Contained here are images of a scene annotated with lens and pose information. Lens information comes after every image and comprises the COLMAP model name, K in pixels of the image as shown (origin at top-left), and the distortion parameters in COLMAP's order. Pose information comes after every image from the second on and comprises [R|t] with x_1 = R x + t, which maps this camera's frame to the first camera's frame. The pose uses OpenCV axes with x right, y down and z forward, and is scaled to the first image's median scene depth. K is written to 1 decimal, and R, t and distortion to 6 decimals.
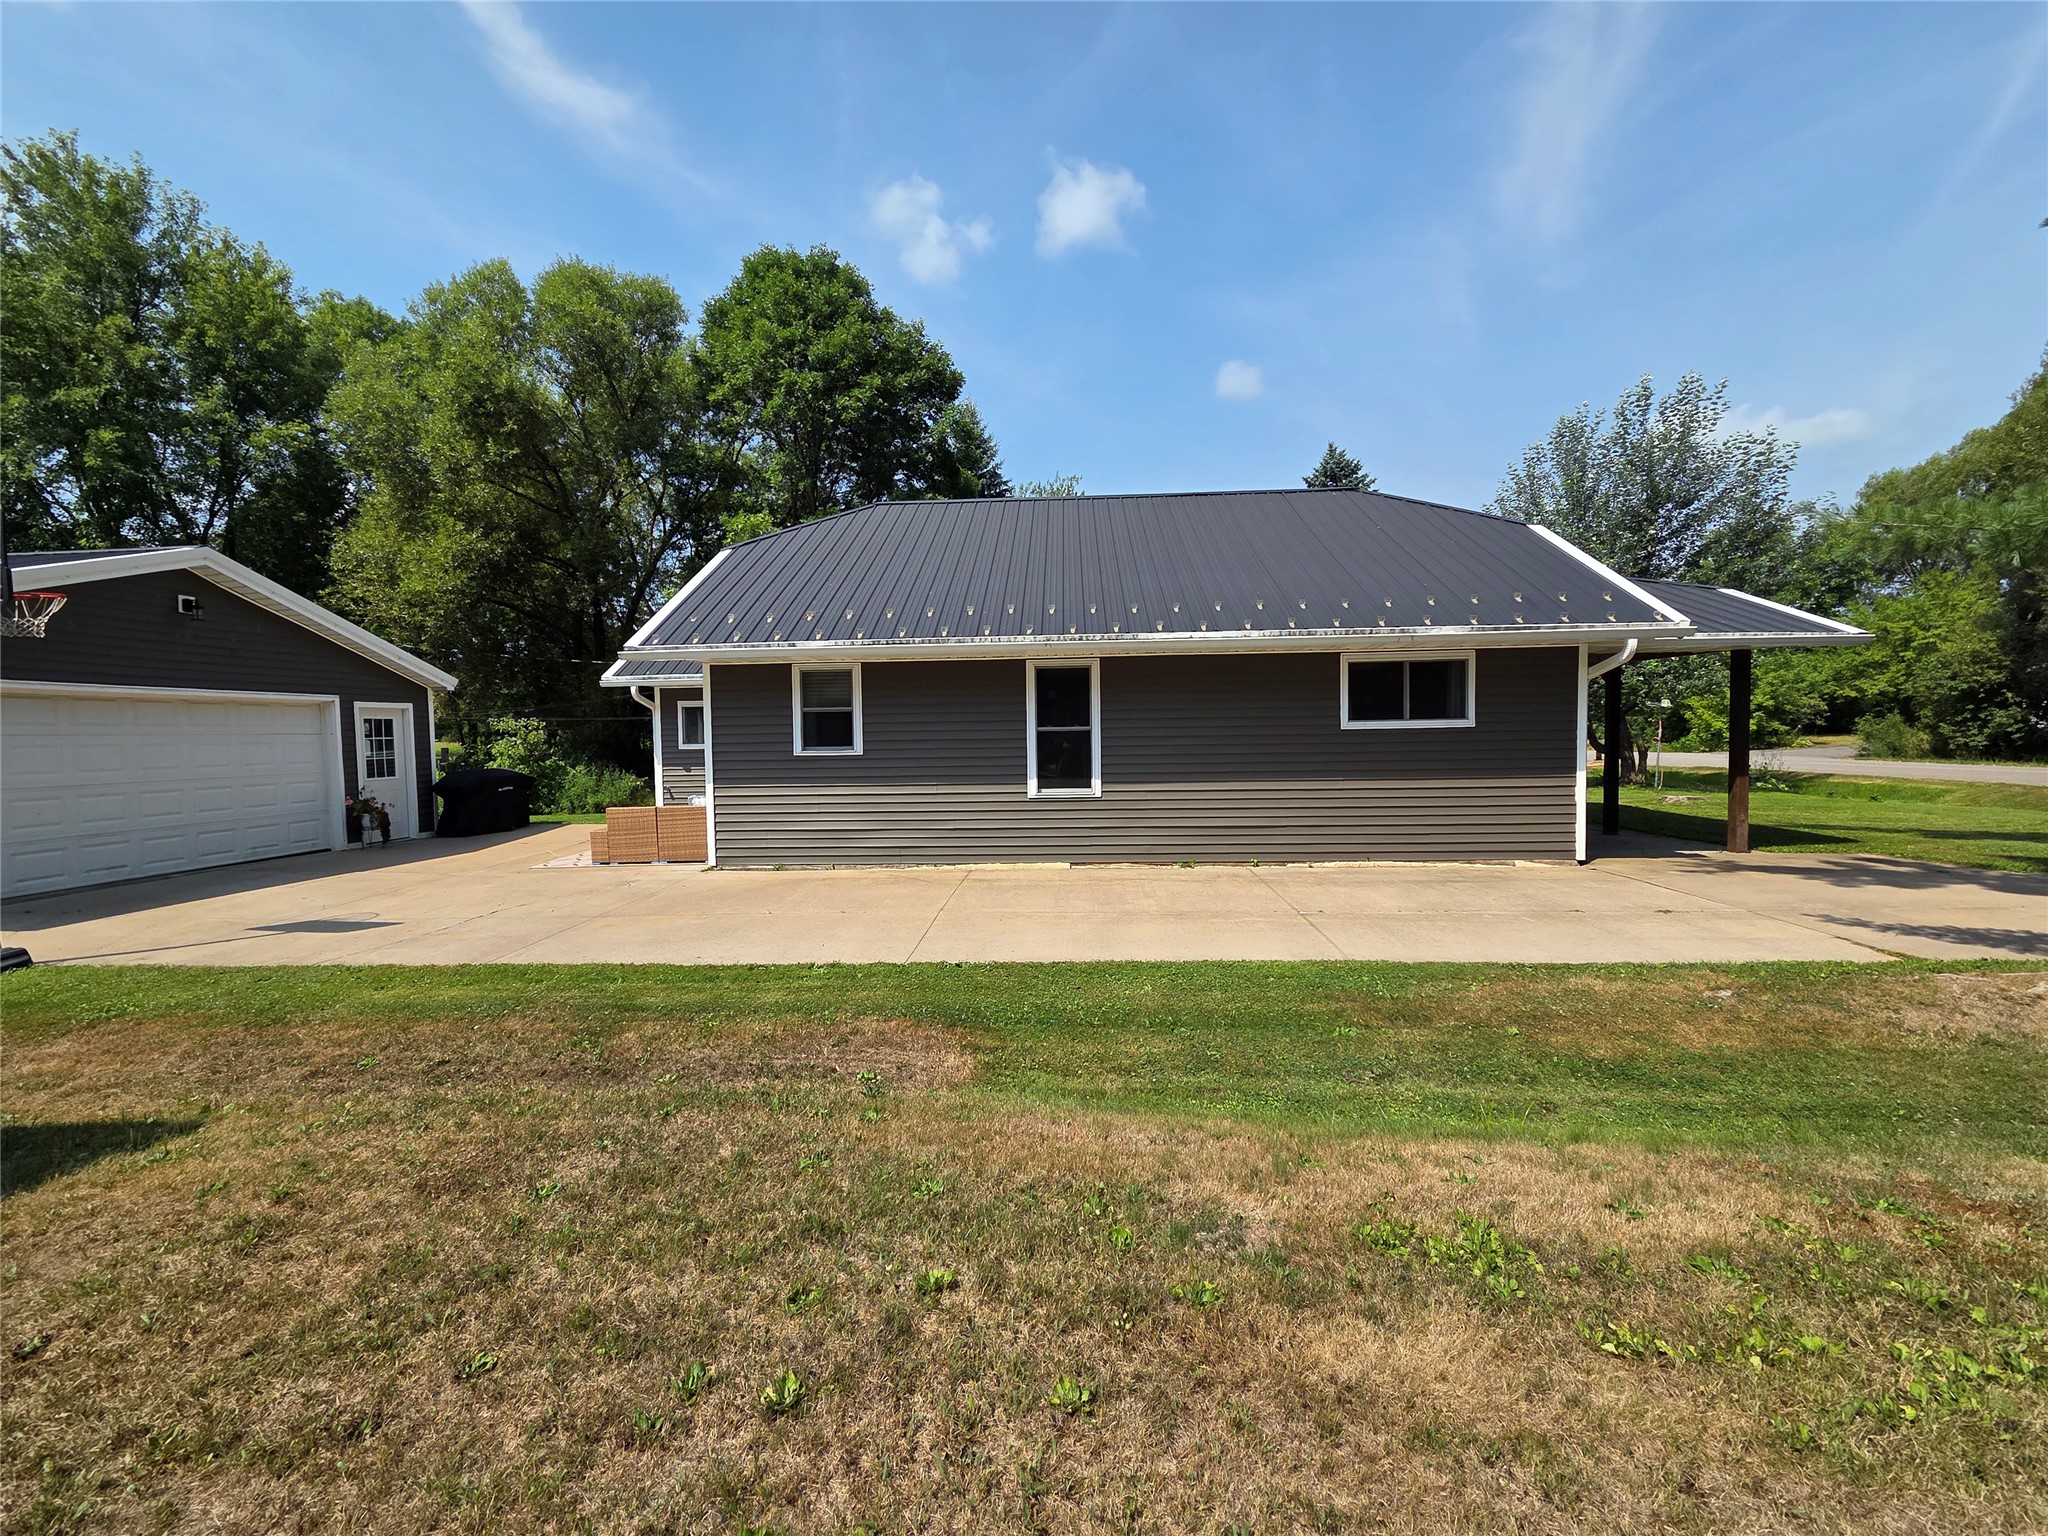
lens RADIAL K [[834.2, 0, 1018.8], [0, 834.2, 765.8], [0, 0, 1]] dist [0.002198, 0.000519]
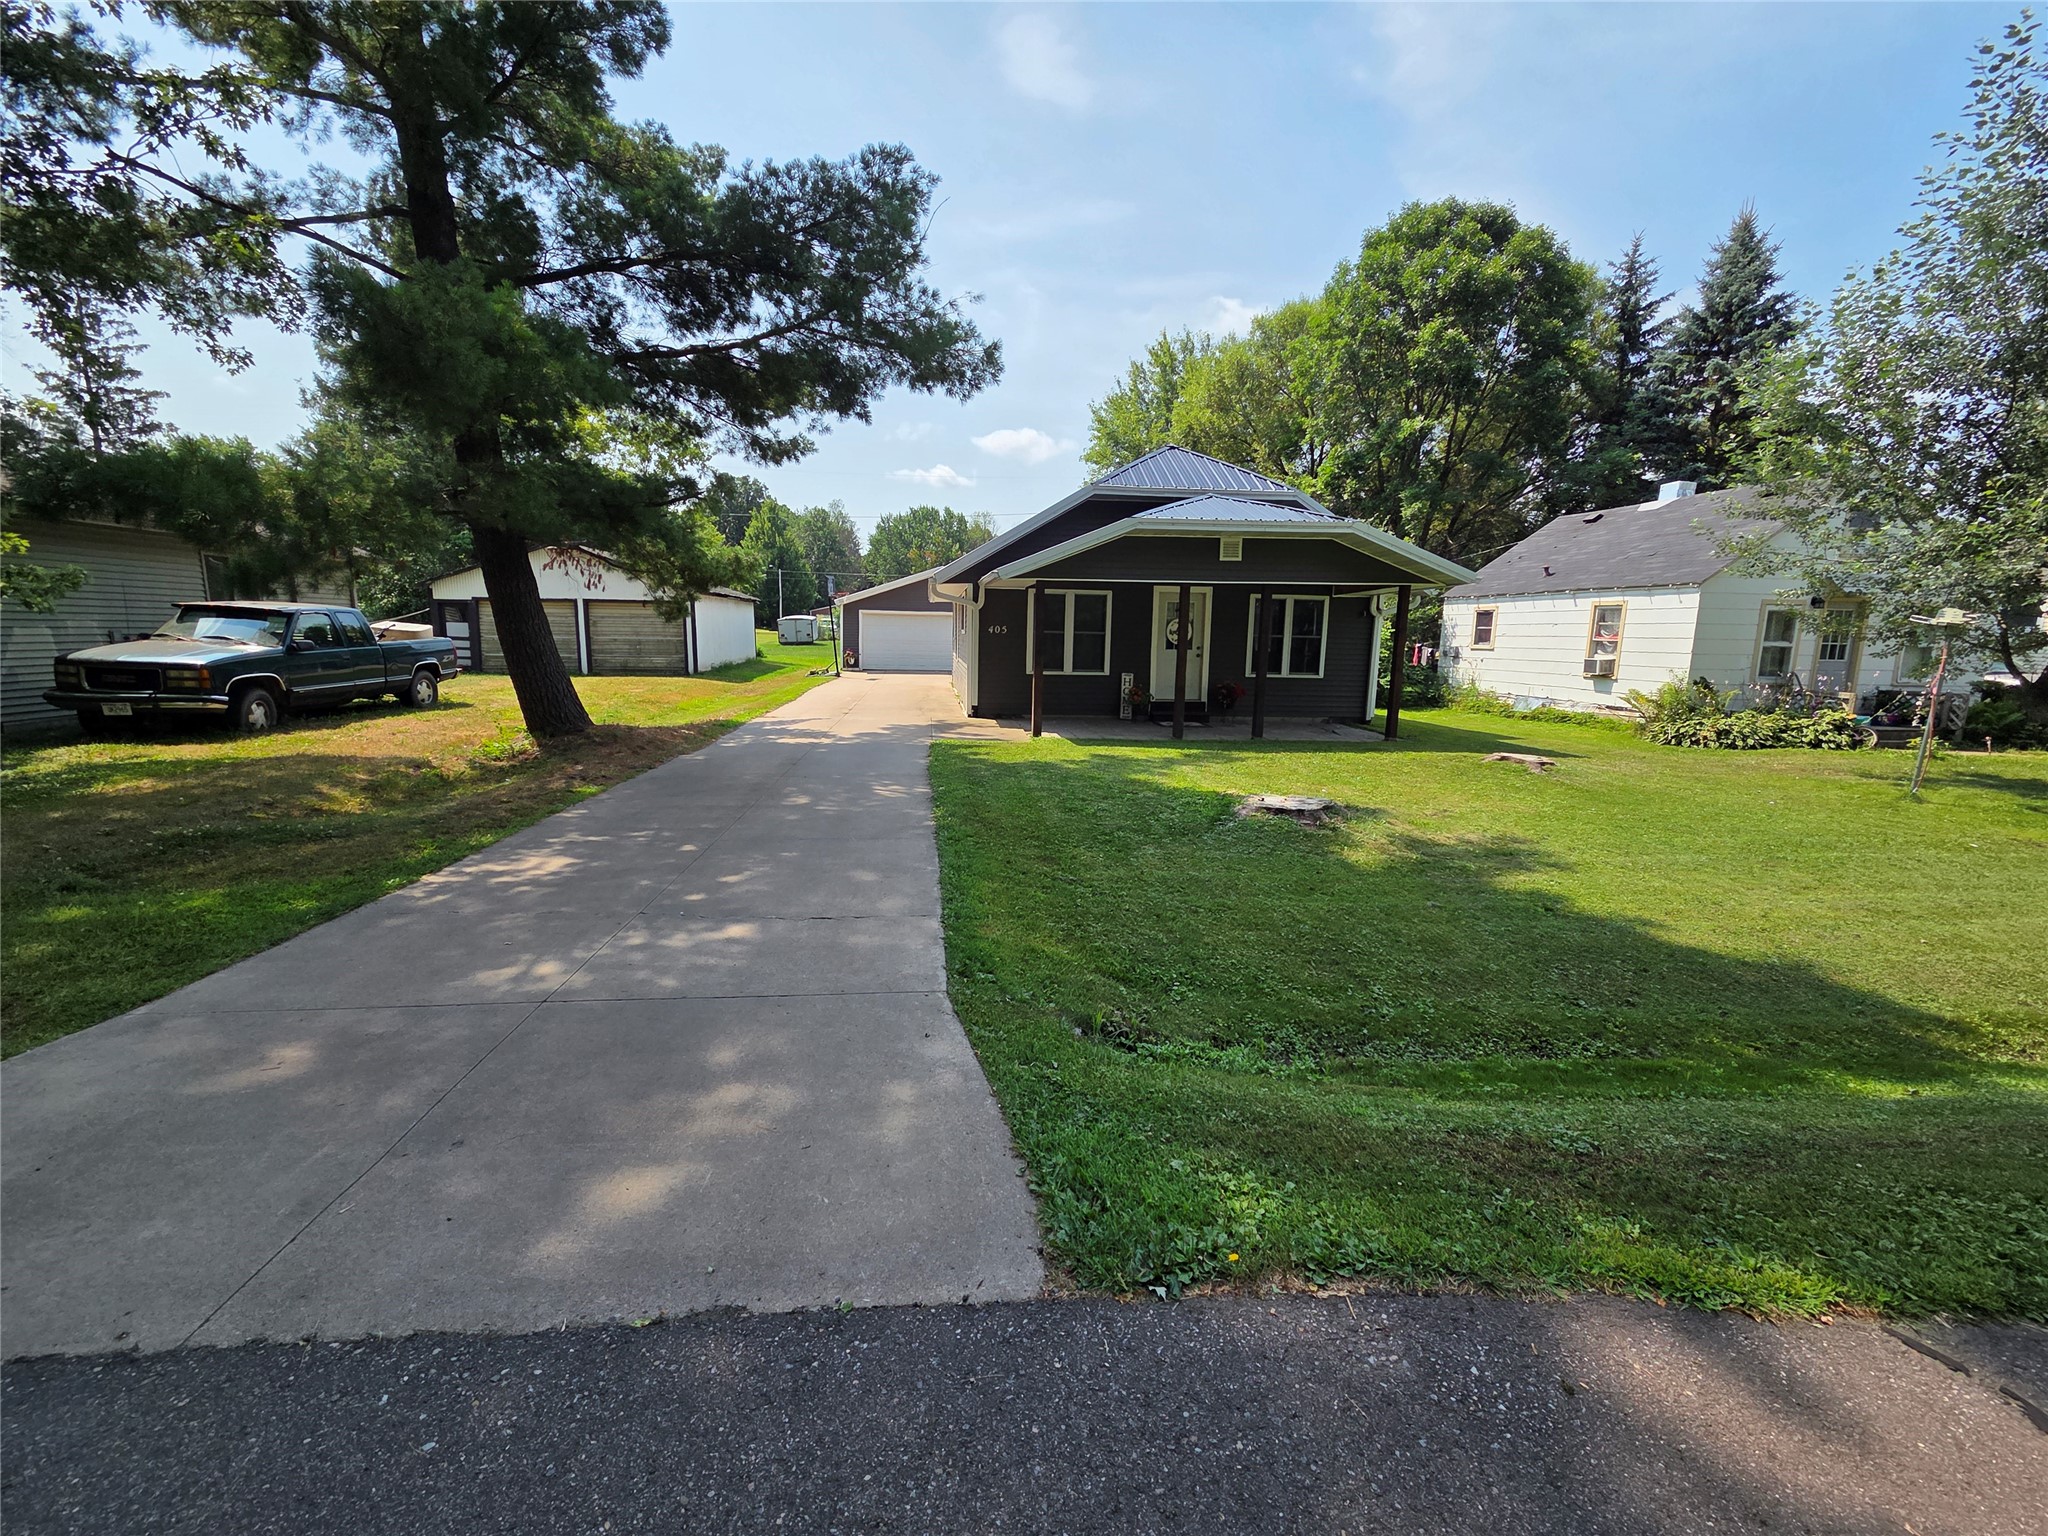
lens RADIAL K [[836.7, 0, 1021.0], [0, 836.7, 766.3], [0, 0, 1]] dist [0.003431, -0.000408]
pose [[0.164687, 0.178616, -0.970039, 2.095563], [-0.064017, 0.983329, 0.170195, -0.072498], [0.984266, 0.034071, 0.173376, 0.728374]]
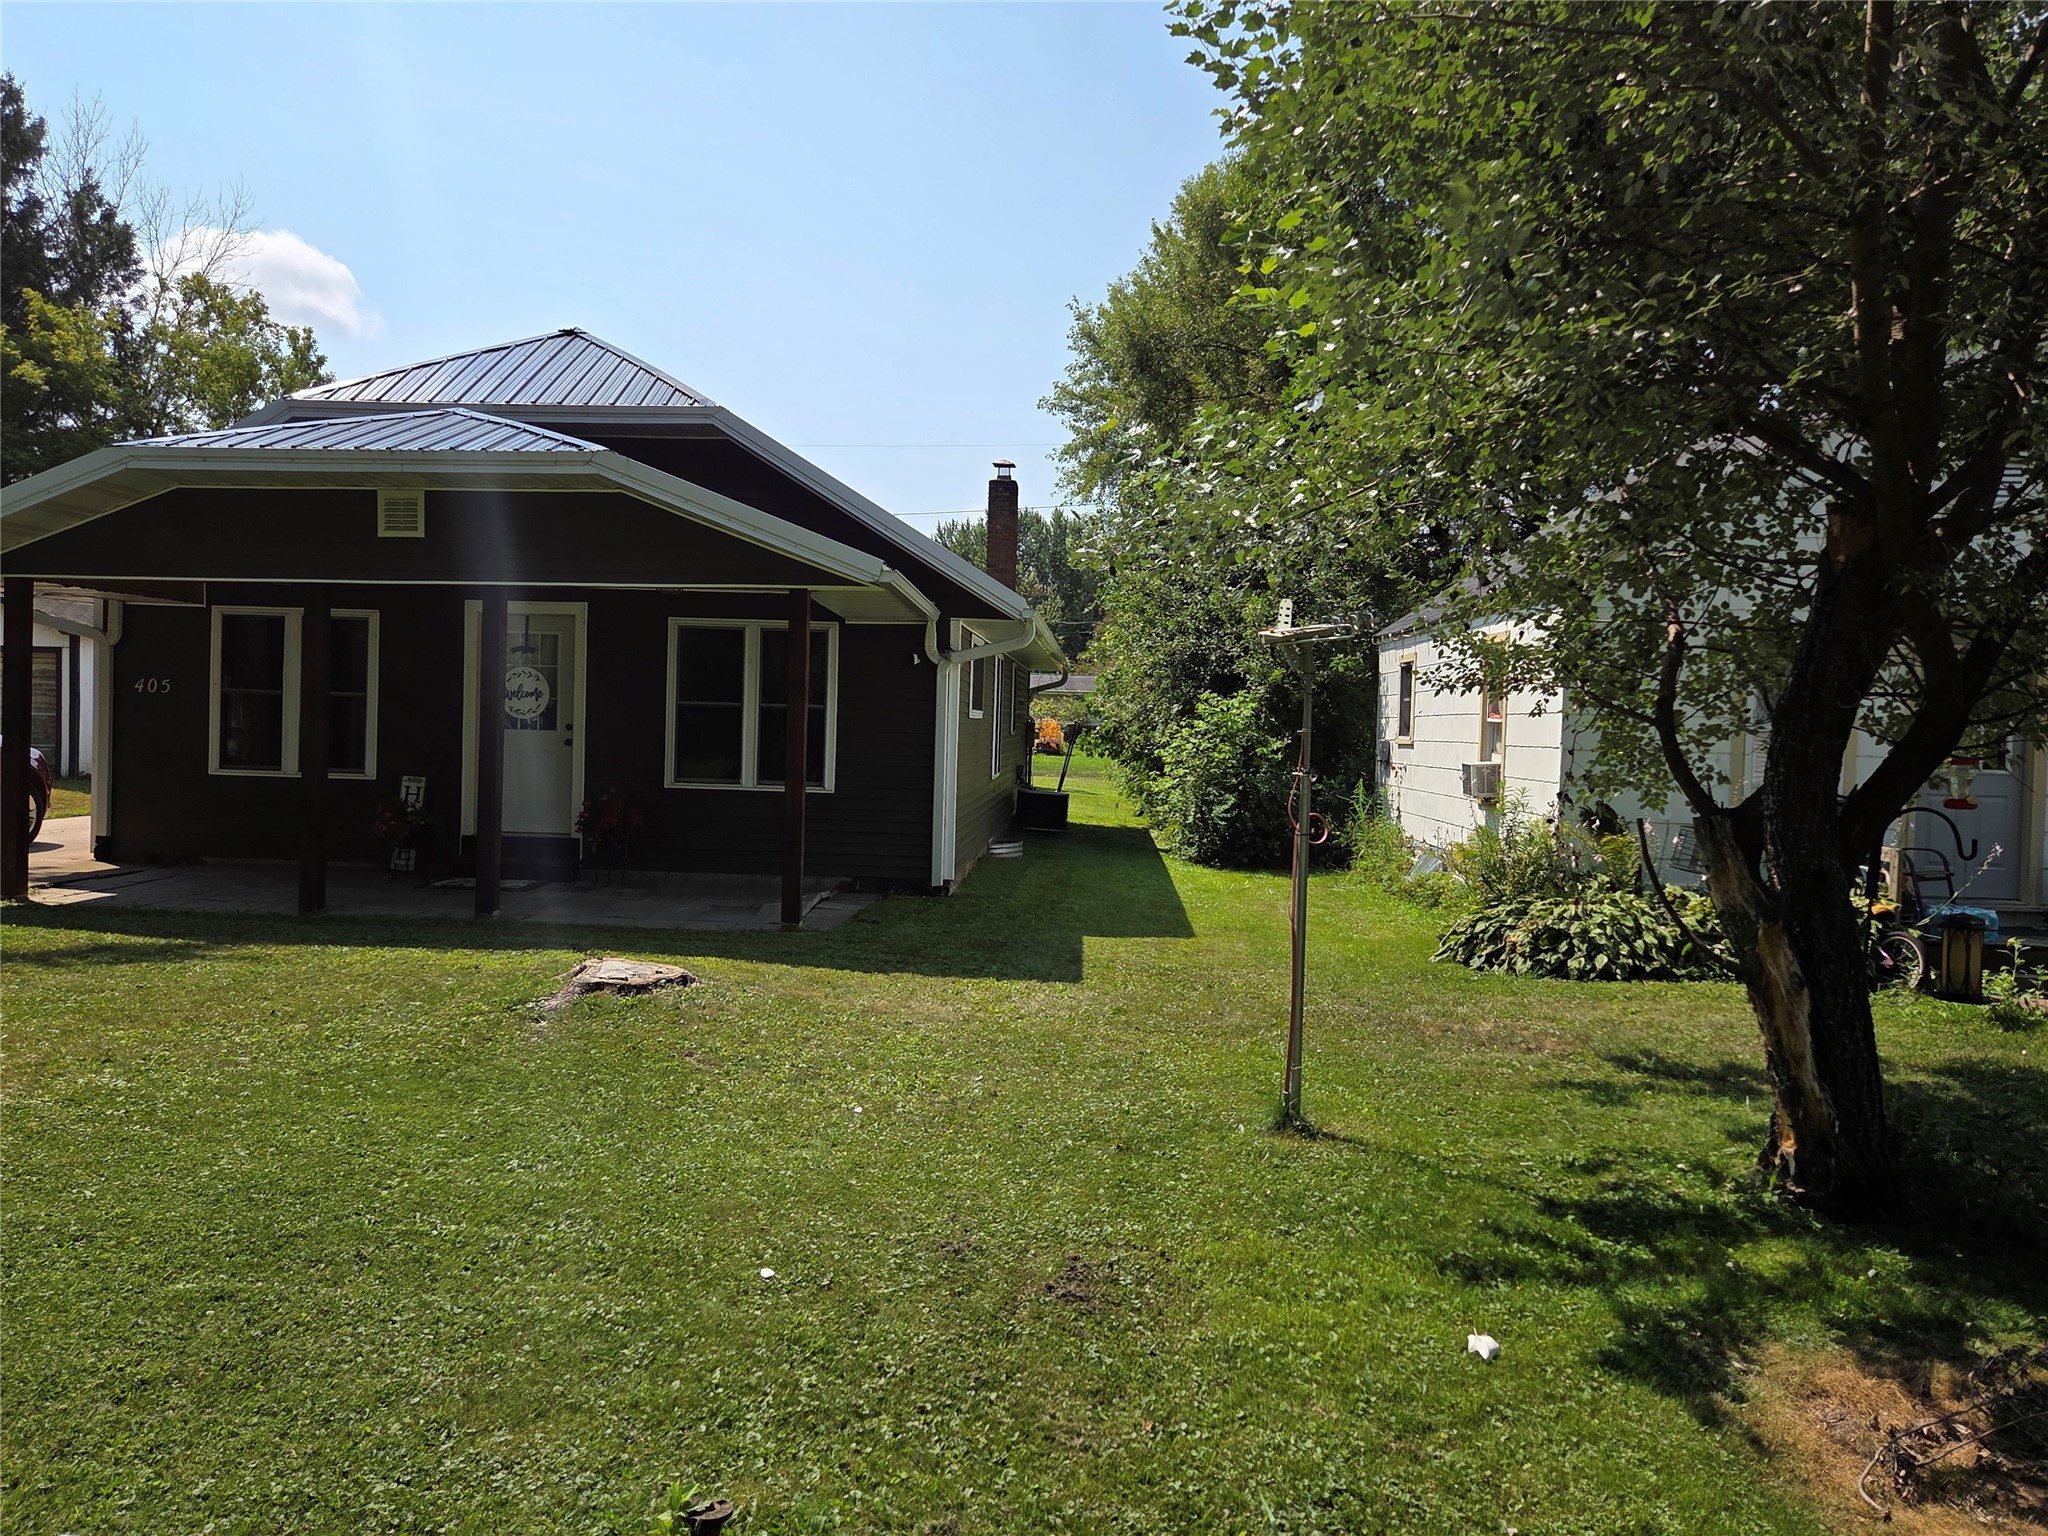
lens RADIAL K [[1529.7, 0, 1024.0], [0, 1529.7, 768.0], [0, 0, 1]] dist [0.066806, -0.000096]
pose [[-0.020151, 0.048888, -0.998601, 1.987639], [-0.070799, 0.996227, 0.050200, -0.107117], [0.997287, 0.071712, -0.016614, 1.749071]]
